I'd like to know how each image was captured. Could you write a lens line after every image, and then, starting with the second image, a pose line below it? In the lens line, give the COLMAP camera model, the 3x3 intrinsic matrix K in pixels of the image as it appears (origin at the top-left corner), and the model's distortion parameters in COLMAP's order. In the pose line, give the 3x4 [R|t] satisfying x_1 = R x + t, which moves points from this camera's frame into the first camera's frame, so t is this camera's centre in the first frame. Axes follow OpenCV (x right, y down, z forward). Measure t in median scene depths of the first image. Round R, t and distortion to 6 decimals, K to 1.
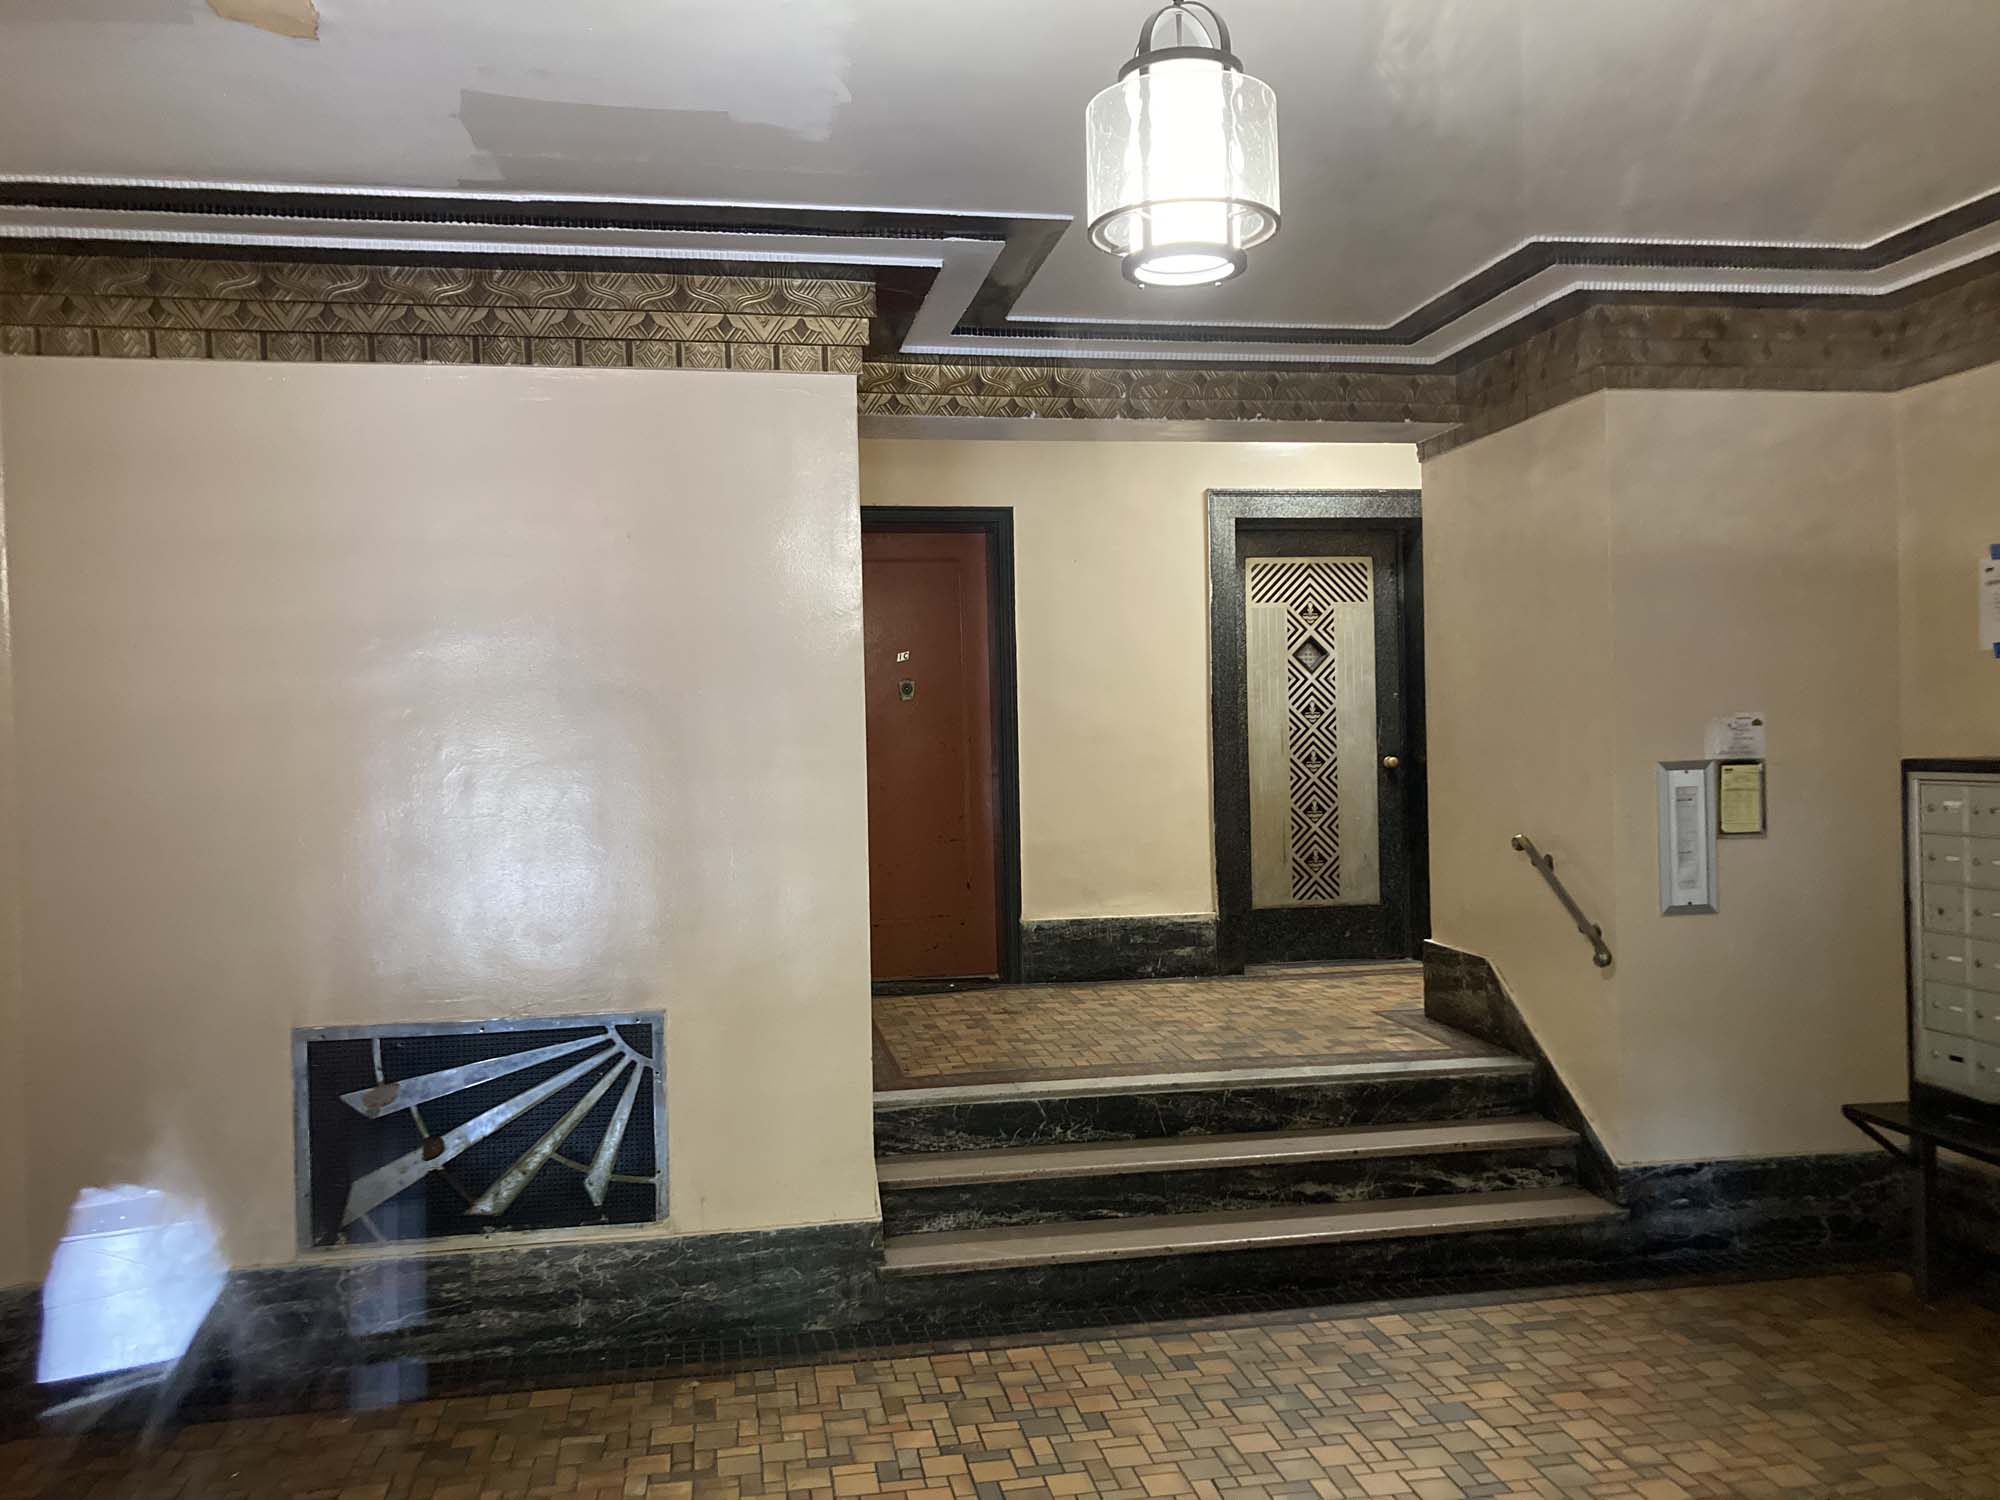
lens RADIAL K [[1646.4, 0, 996.6], [0, 1646.4, 753.9], [0, 0, 1]] dist [0.055975, 0.000133]
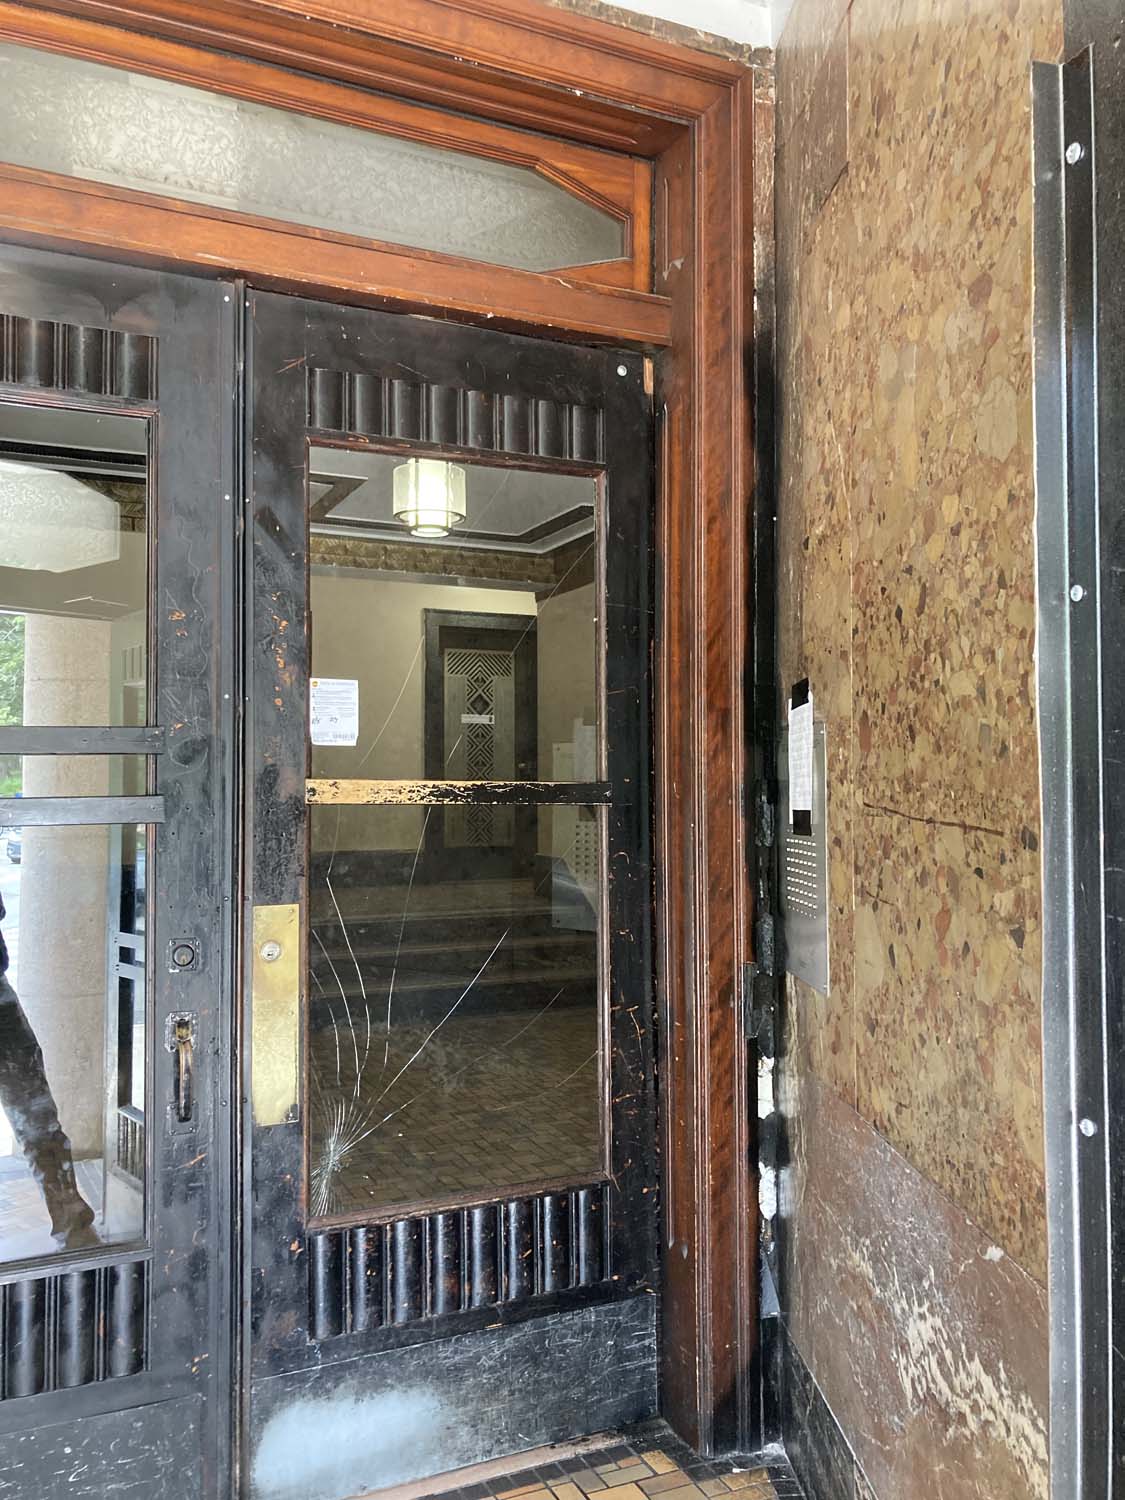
lens RADIAL K [[1234.8, 0, 566.9], [0, 1234.8, 750.0], [0, 0, 1]] dist [0.055975, 0.000133]
pose [[0.967420, 0.027913, 0.251634, -0.068268], [-0.017441, 0.998890, -0.043750, 0.059472], [-0.252576, 0.037936, 0.966833, -0.404515]]
